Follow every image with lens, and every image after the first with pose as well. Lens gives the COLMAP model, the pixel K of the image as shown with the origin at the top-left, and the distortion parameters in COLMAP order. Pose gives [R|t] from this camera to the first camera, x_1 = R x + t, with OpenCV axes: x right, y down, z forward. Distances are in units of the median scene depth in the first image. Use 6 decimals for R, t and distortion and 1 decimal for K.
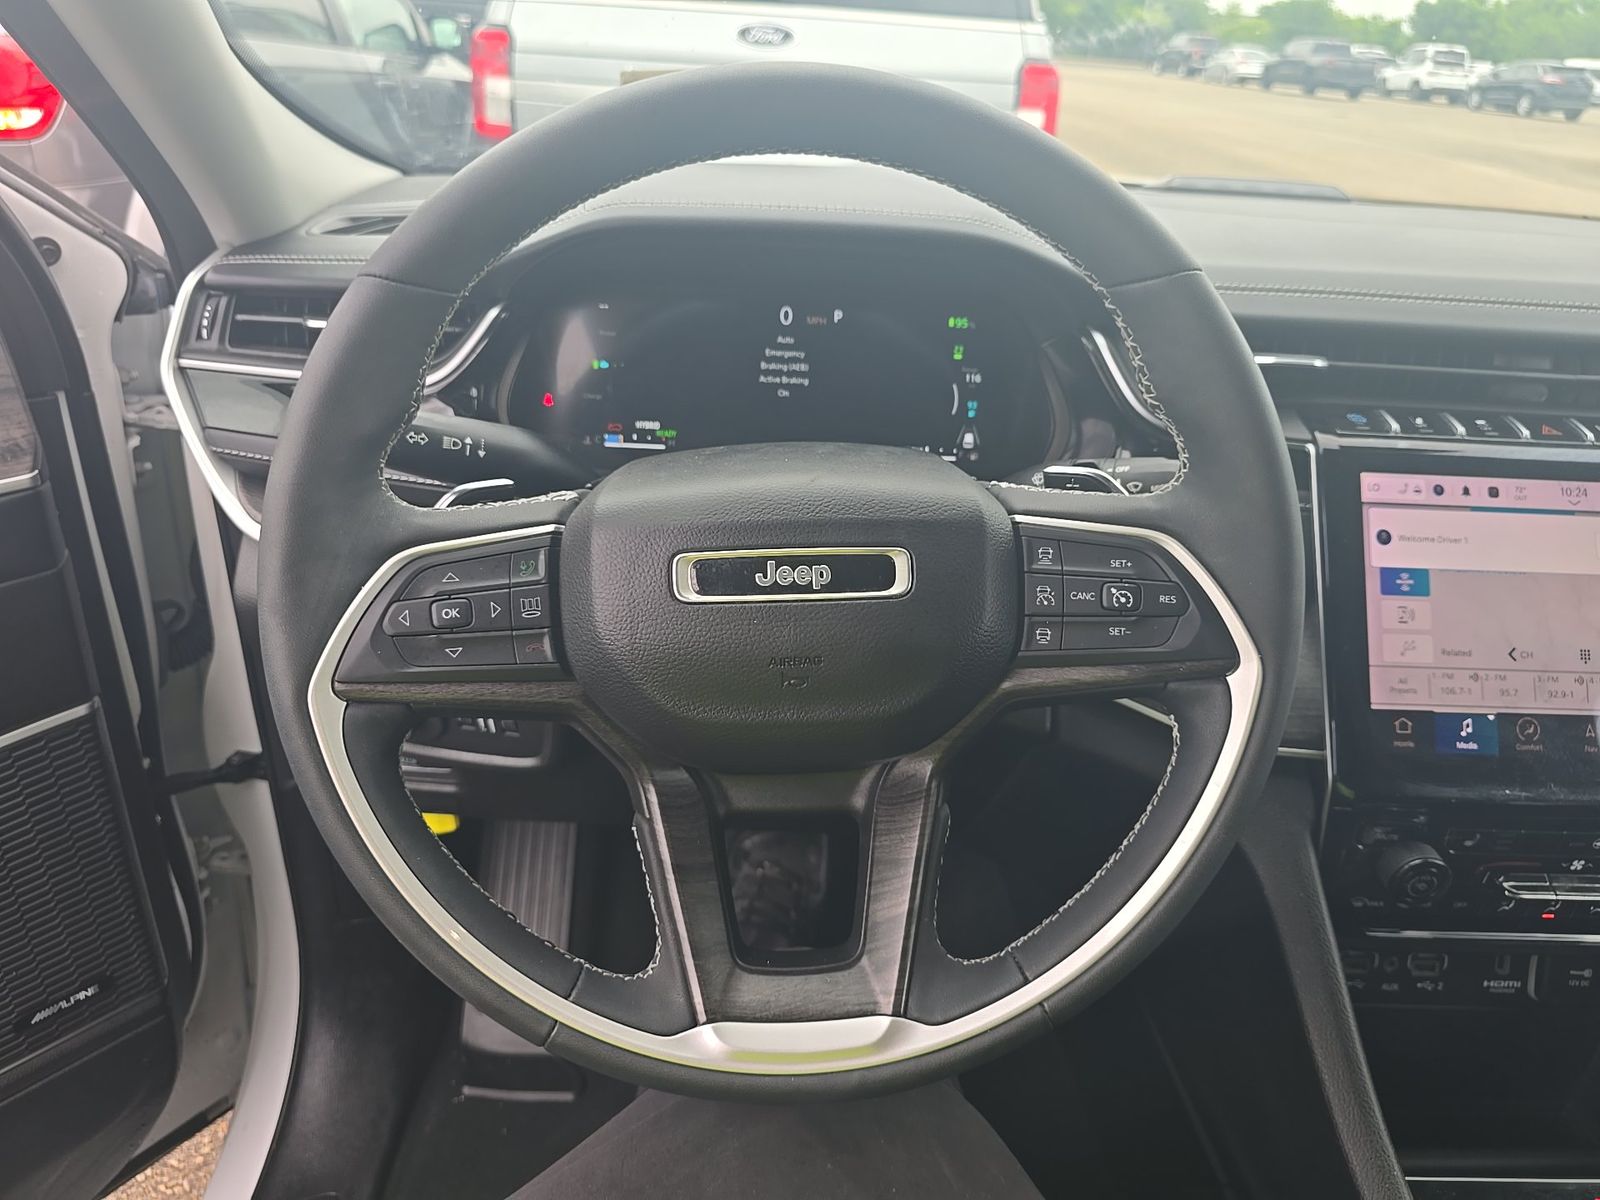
lens RADIAL K [[1069.6, 0, 800.0], [0, 1069.6, 600.0], [0, 0, 1]] dist [0.066137, -0.072710]
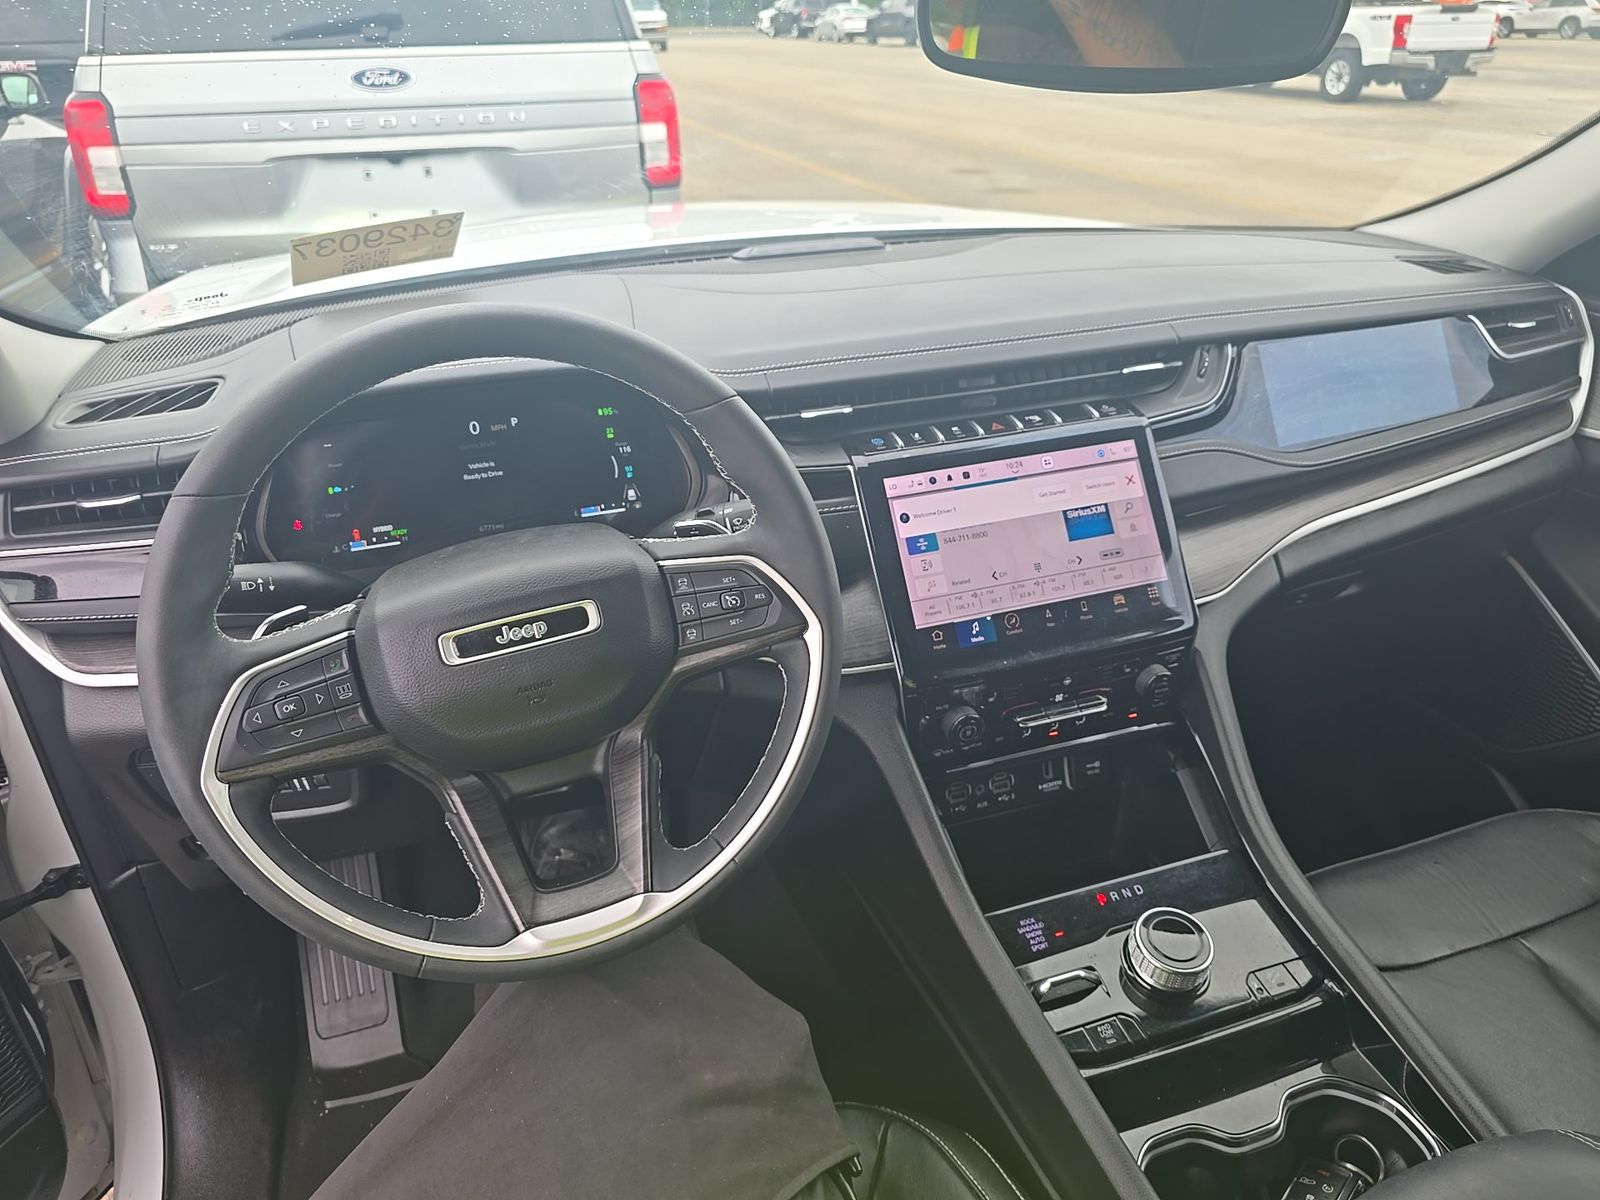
lens RADIAL K [[1070.9, 0, 788.5], [0, 1070.9, 586.9], [0, 0, 1]] dist [0.061964, -0.076757]
pose [[0.951930, -0.204160, 0.228358, 0.015295], [0.202538, 0.978791, 0.030775, -0.045521], [-0.229798, 0.016955, 0.973091, -0.474276]]
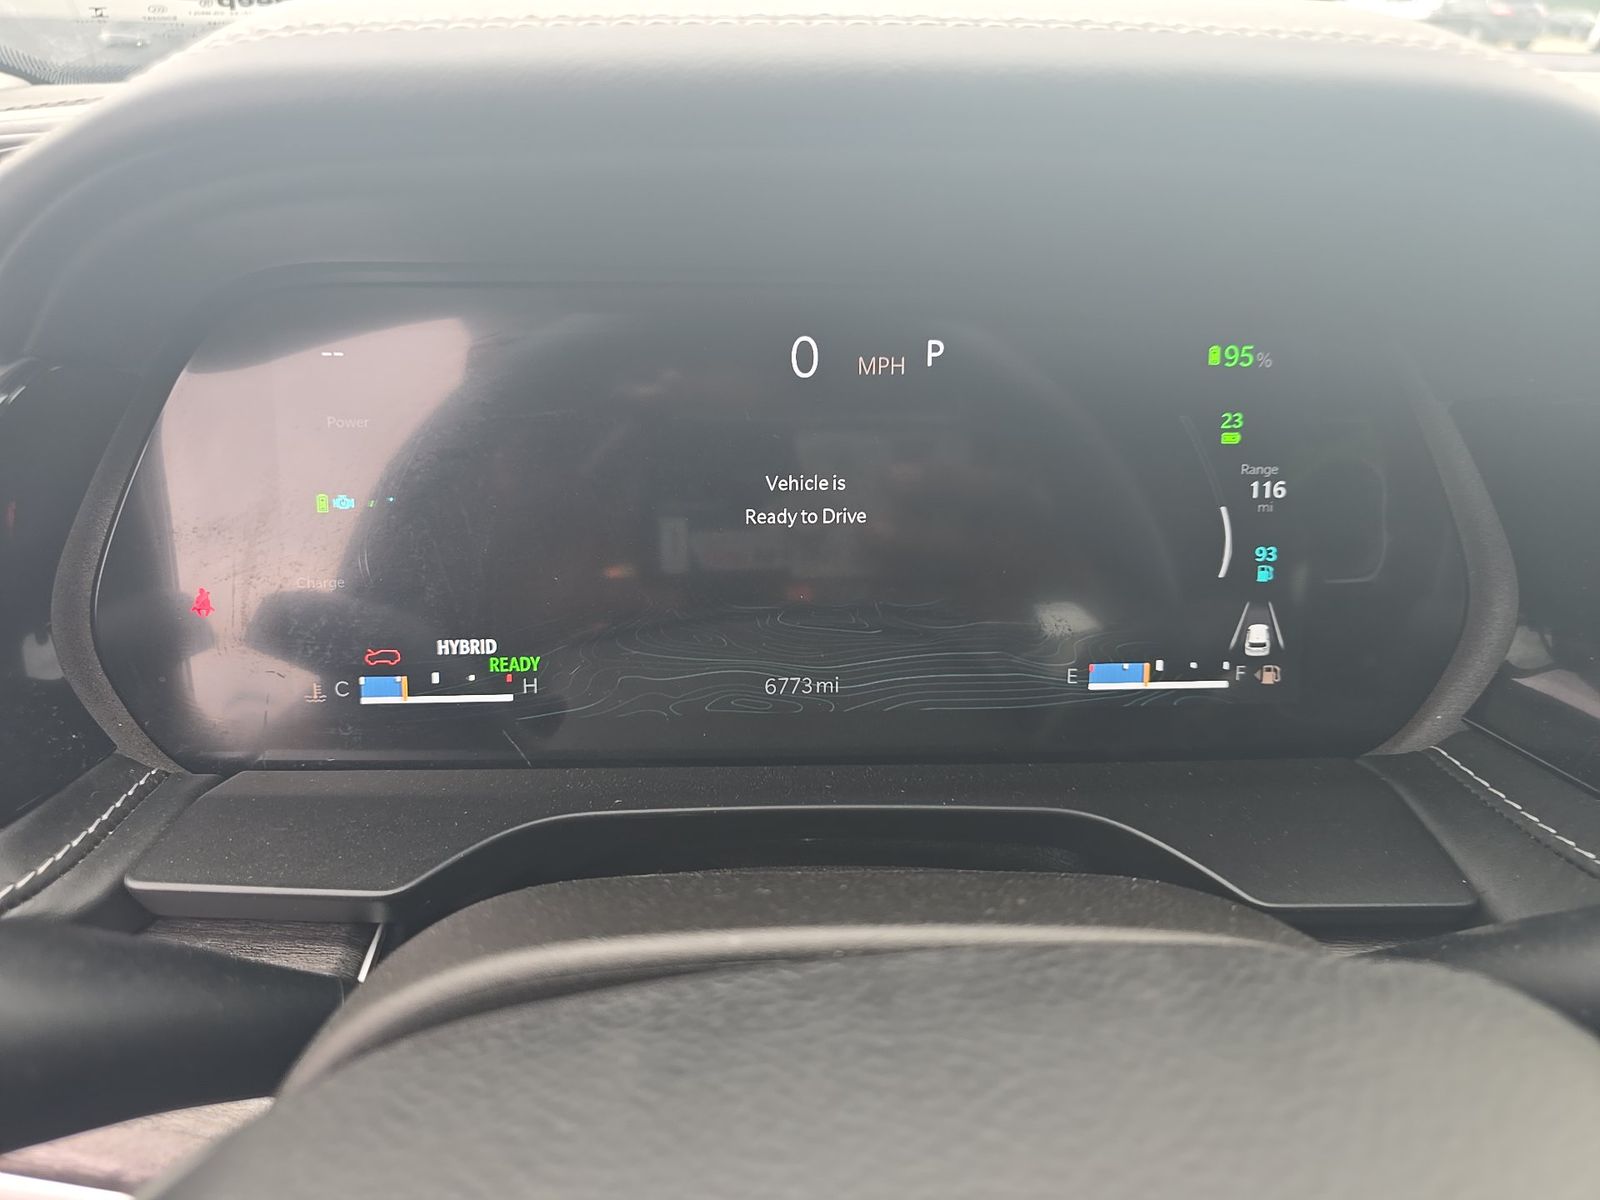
lens RADIAL K [[1073.0, 0, 806.7], [0, 1073.0, 589.1], [0, 0, 1]] dist [0.060502, -0.067323]
pose [[0.998162, -0.047845, 0.037182, -0.038887], [0.046964, 0.998603, 0.024226, -0.238968], [-0.038289, -0.022436, 0.999015, 0.761342]]
